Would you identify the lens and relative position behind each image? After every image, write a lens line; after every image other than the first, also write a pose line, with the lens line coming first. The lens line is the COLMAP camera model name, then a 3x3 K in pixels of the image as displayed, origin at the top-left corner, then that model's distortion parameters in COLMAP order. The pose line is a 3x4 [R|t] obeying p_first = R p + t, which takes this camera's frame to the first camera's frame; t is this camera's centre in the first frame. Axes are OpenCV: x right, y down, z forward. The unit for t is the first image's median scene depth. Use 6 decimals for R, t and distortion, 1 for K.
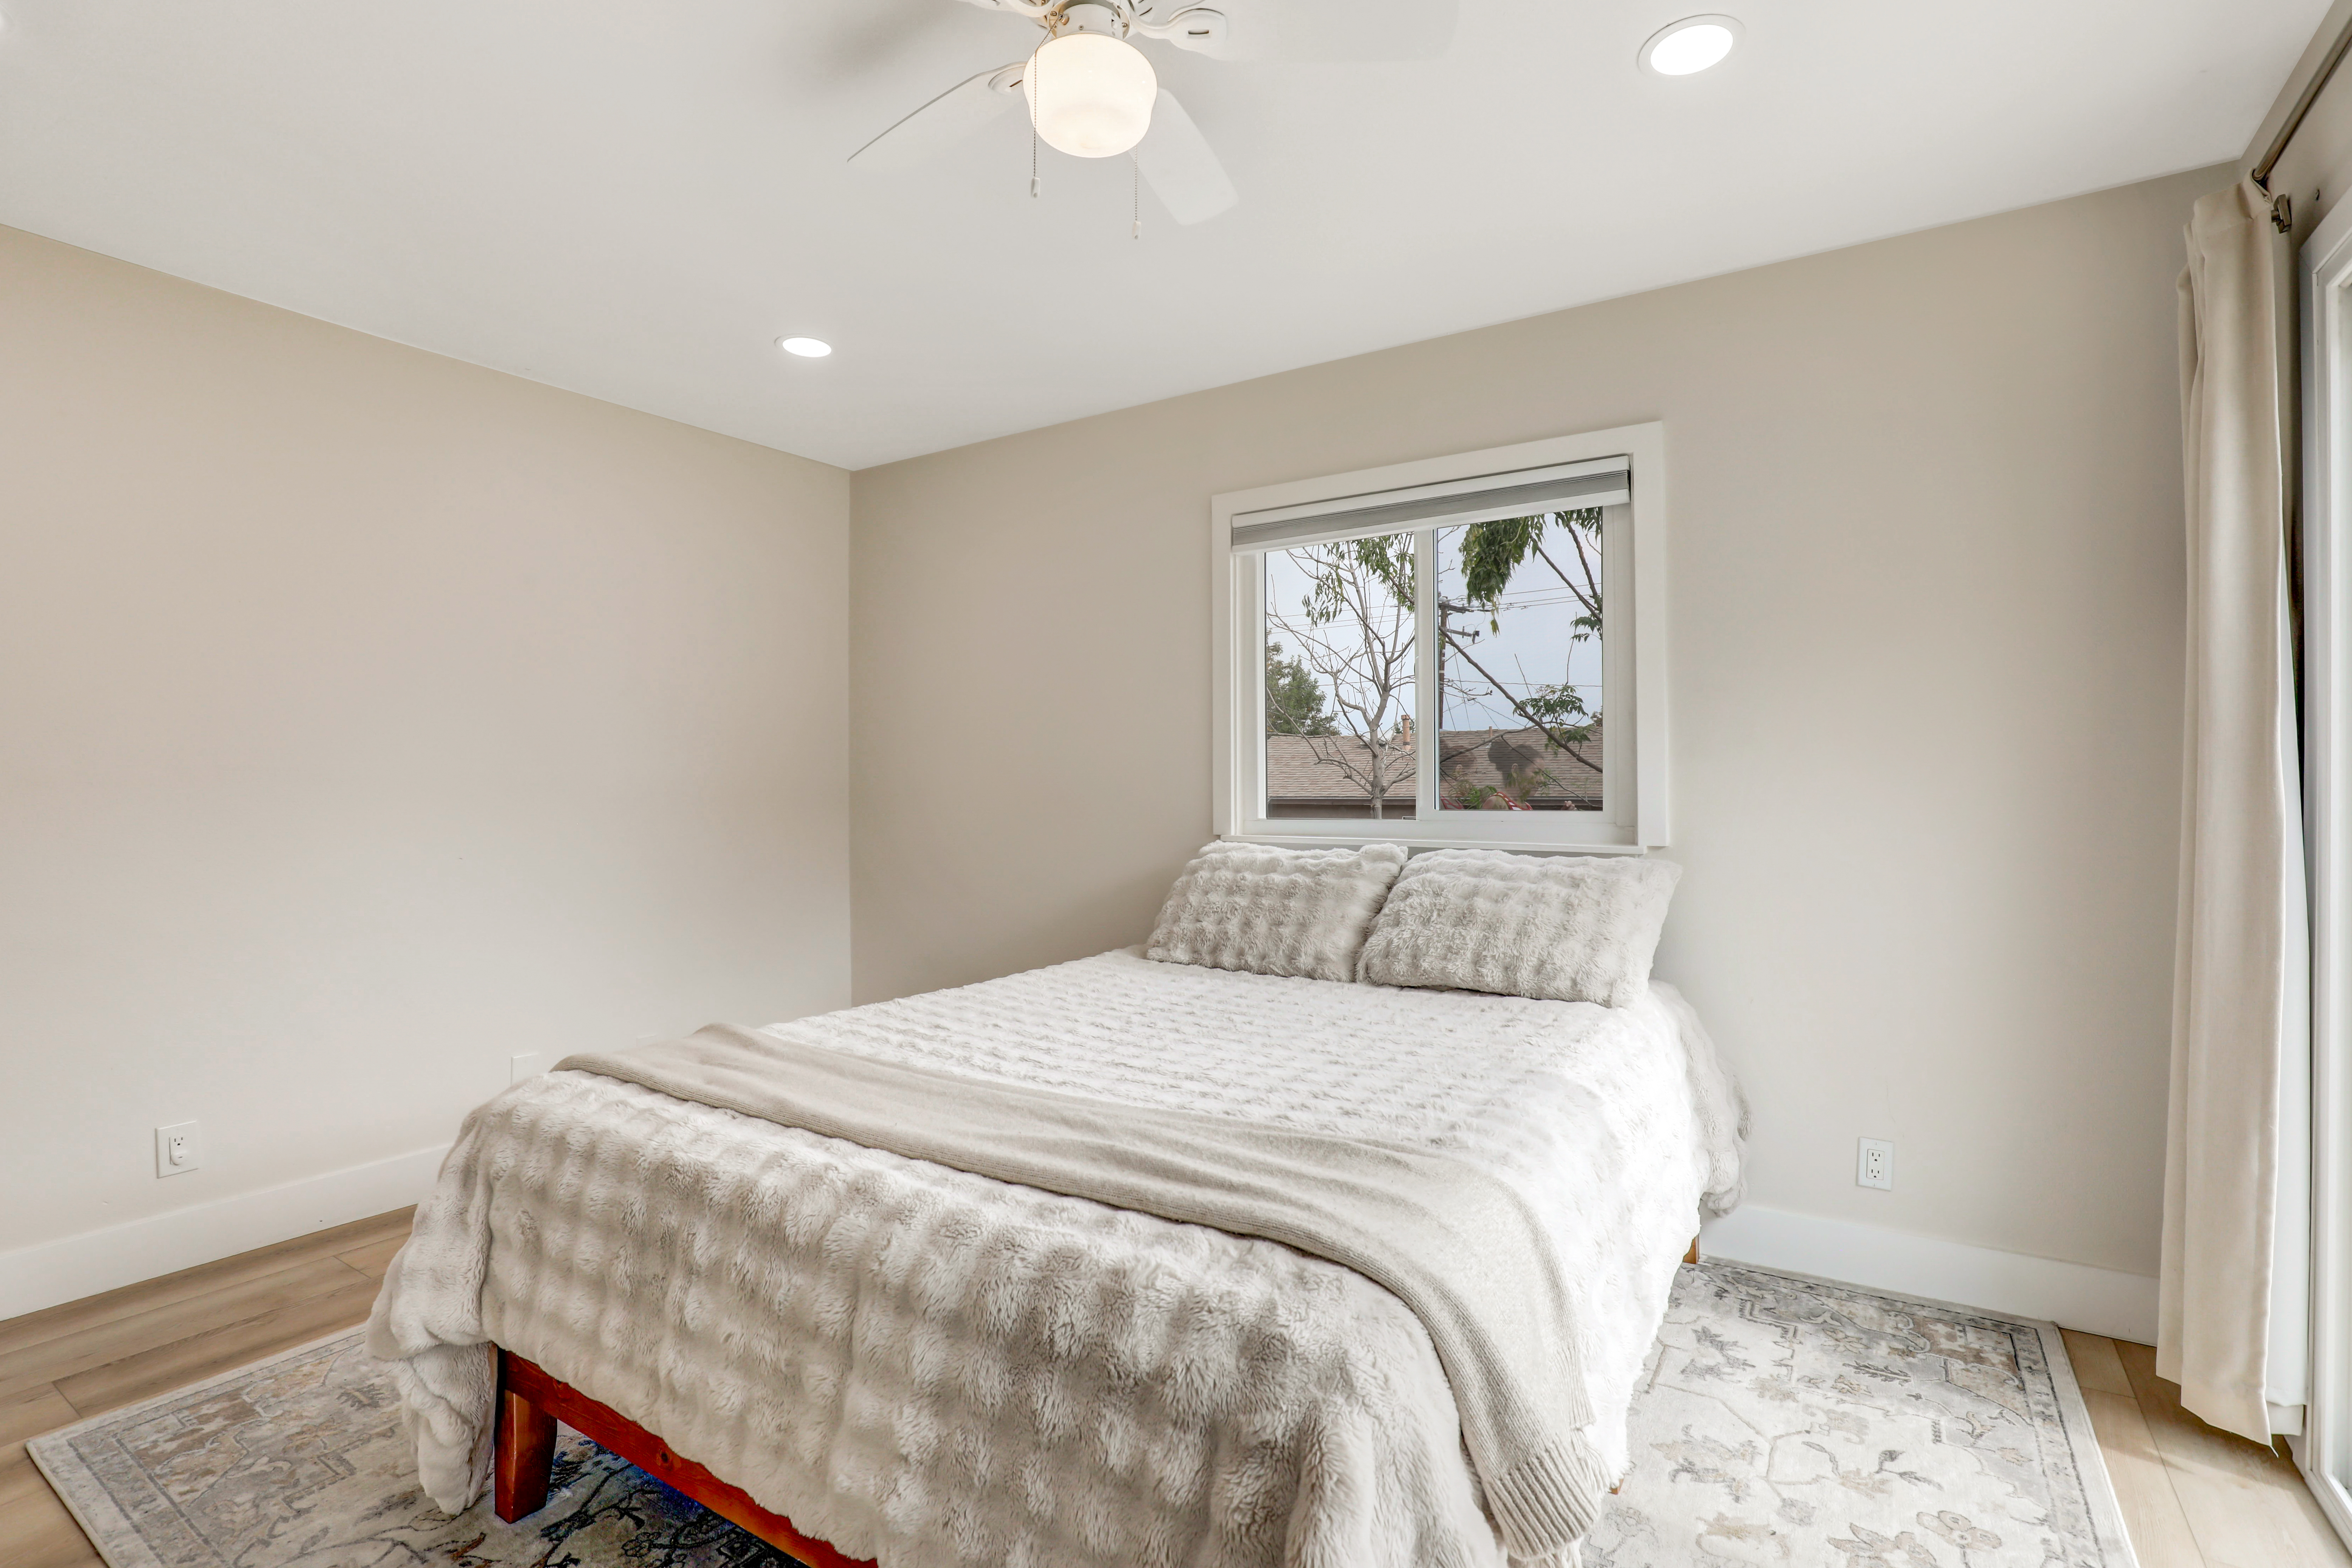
lens RADIAL K [[1083.9, 0, 1175.3], [0, 1083.9, 793.5], [0, 0, 1]] dist [-0.029214, 0.003304]
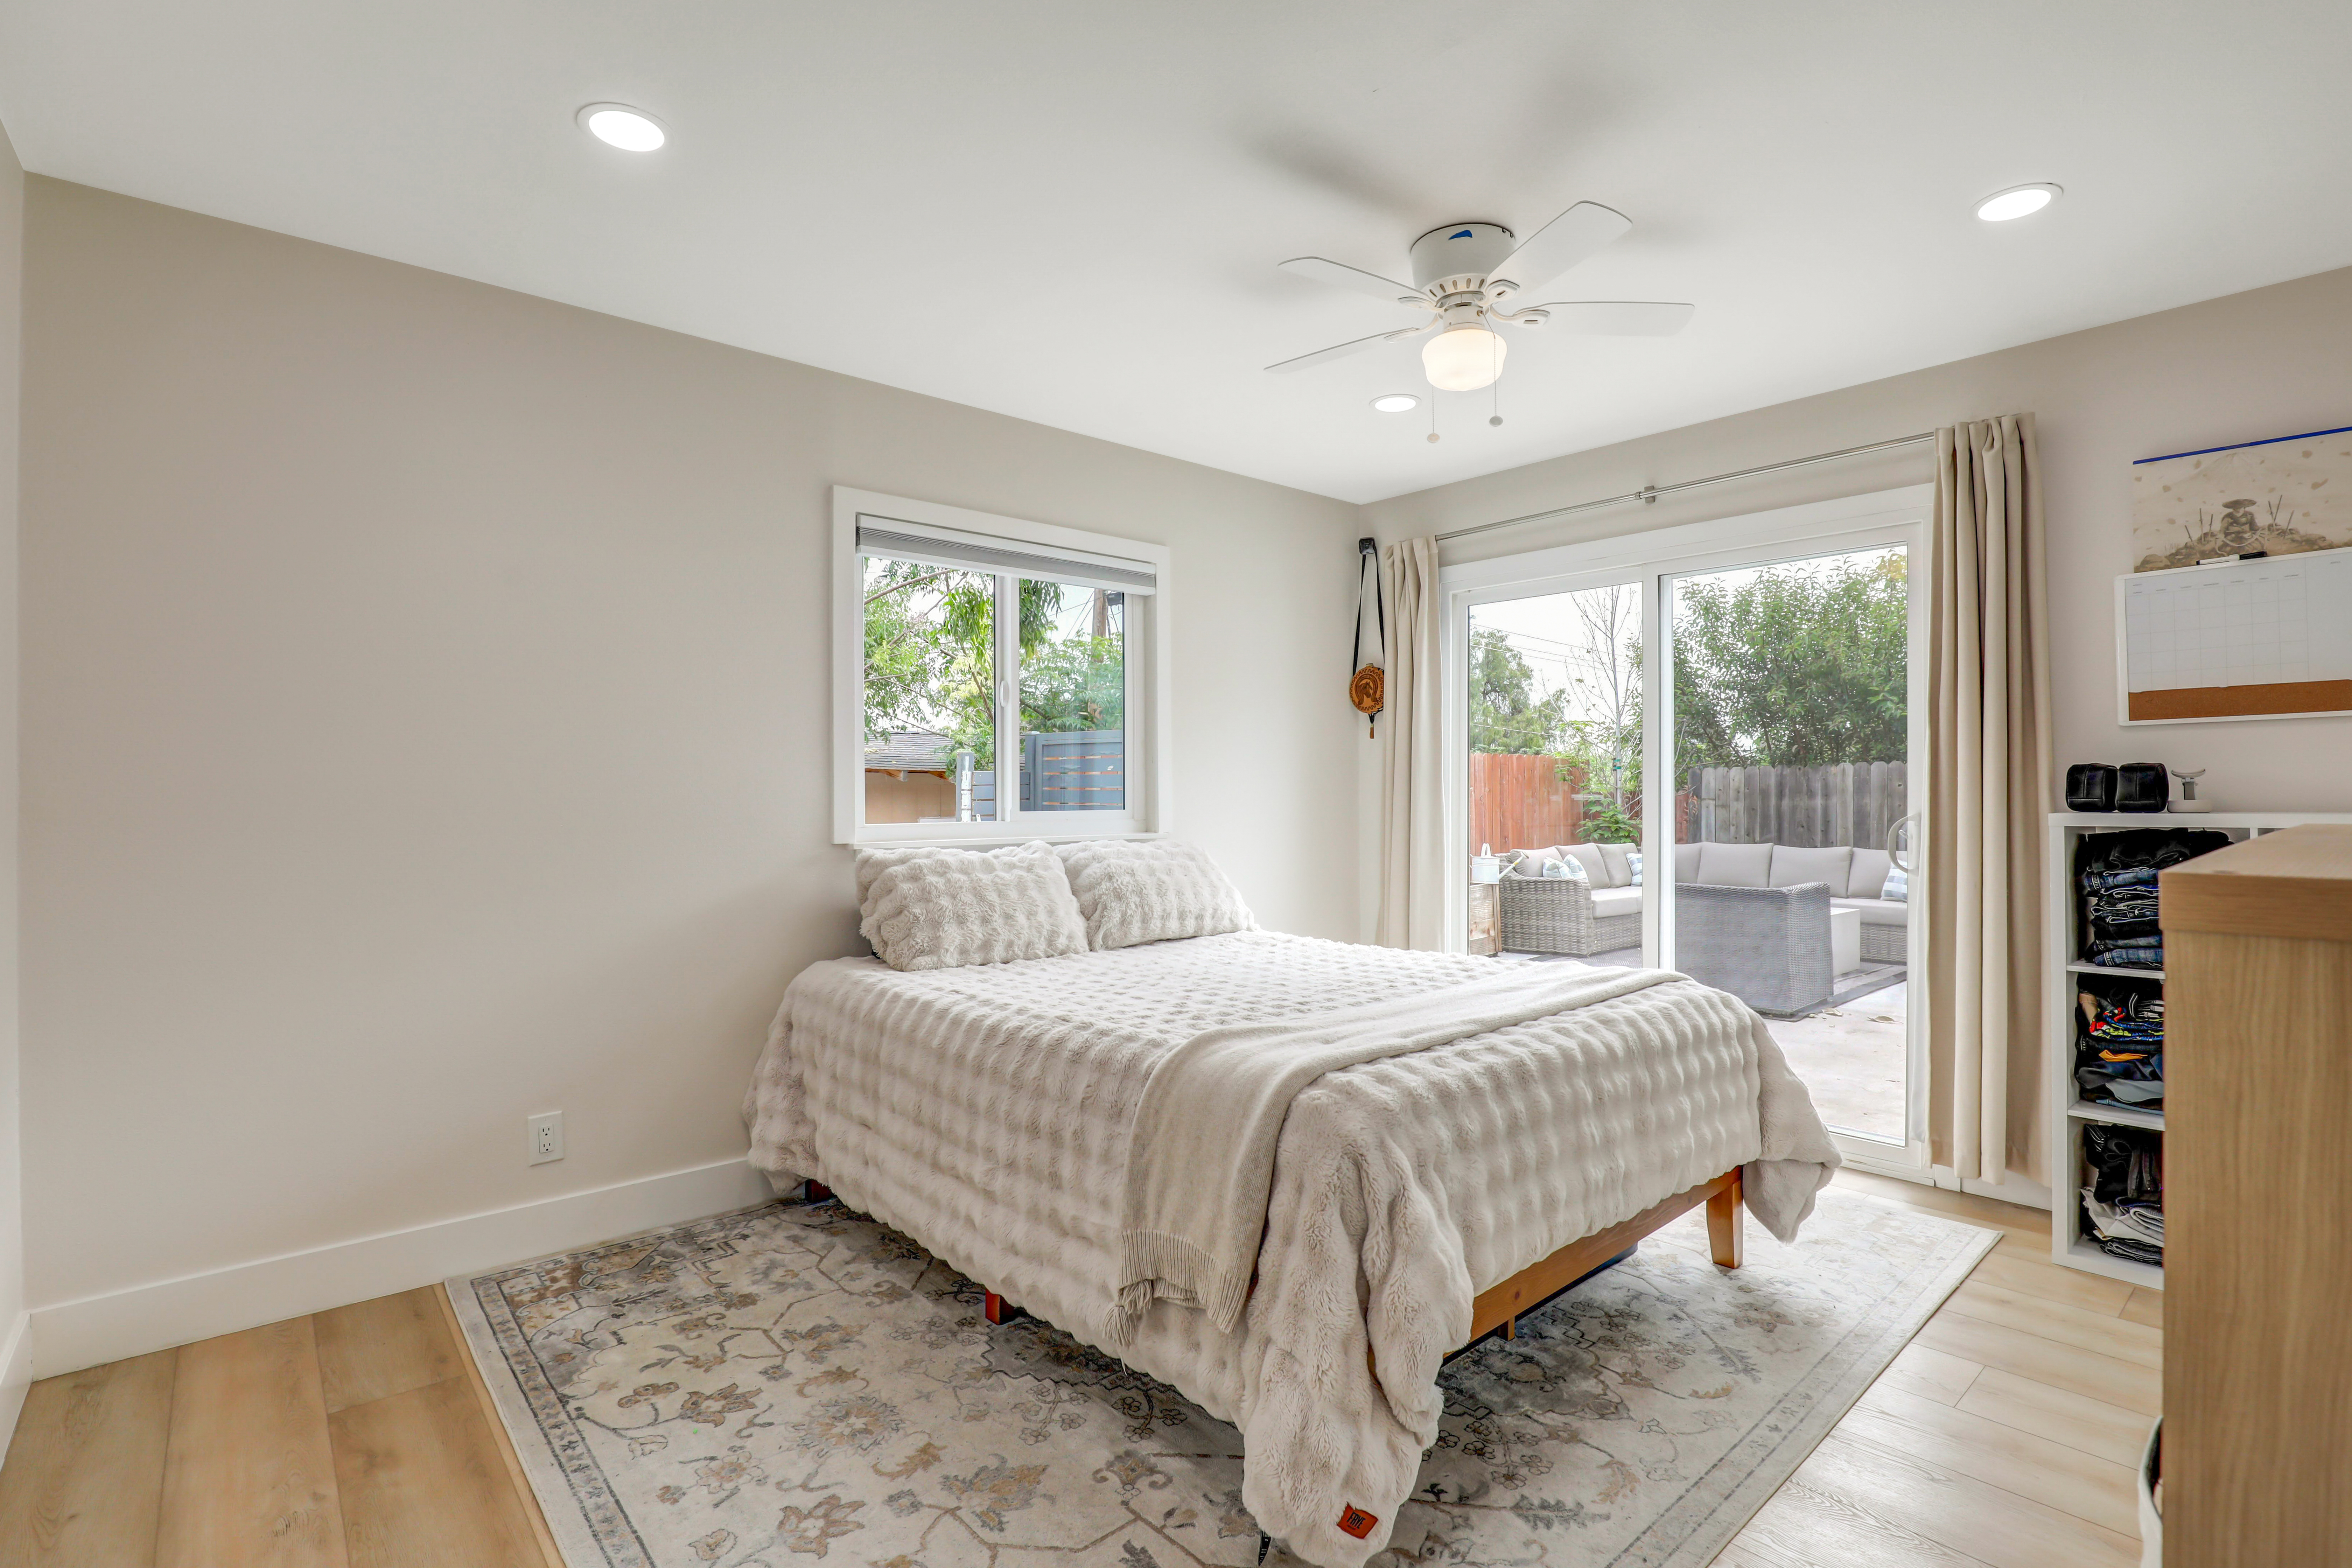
lens RADIAL K [[1083.9, 0, 1166.0], [0, 1083.9, 791.6], [0, 0, 1]] dist [-0.029214, 0.003304]
pose [[0.289014, -0.001880, 0.957323, -0.976419], [0.000843, 0.999998, 0.001710, -0.009300], [-0.957325, 0.000313, 0.289015, 0.557449]]
